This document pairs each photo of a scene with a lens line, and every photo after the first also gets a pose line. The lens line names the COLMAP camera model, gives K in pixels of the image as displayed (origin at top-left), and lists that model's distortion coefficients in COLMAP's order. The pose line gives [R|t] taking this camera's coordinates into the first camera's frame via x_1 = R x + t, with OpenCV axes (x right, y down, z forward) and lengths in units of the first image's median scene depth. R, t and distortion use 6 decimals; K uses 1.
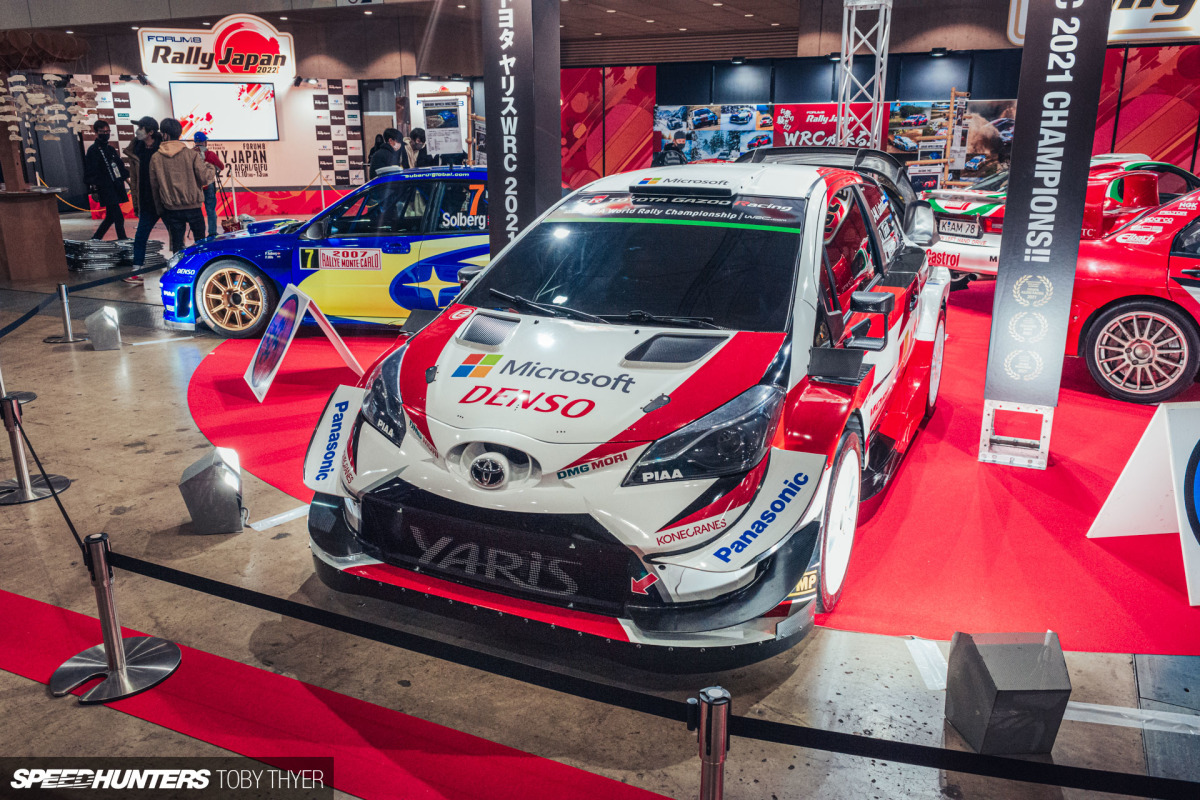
lens RADIAL K [[936.7, 0, 597.5], [0, 936.7, 394.5], [0, 0, 1]] dist [0.014538, -0.000617]
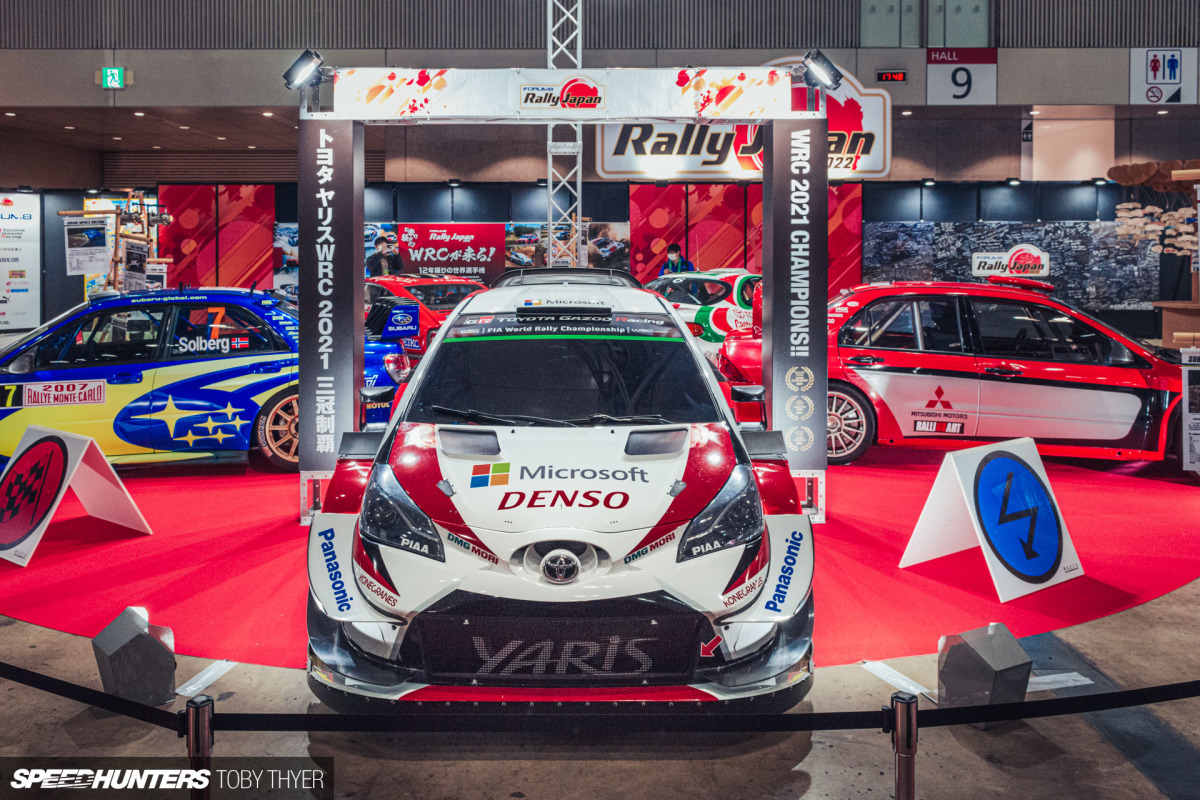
lens RADIAL K [[944.4, 0, 600.0], [0, 944.4, 248.1], [0, 0, 1]] dist [0.000027, -0.000042]
pose [[0.902270, -0.000803, 0.431172, -0.274483], [0.115752, 0.963740, -0.240429, -0.003618], [-0.415345, 0.266841, 0.869646, -0.041815]]
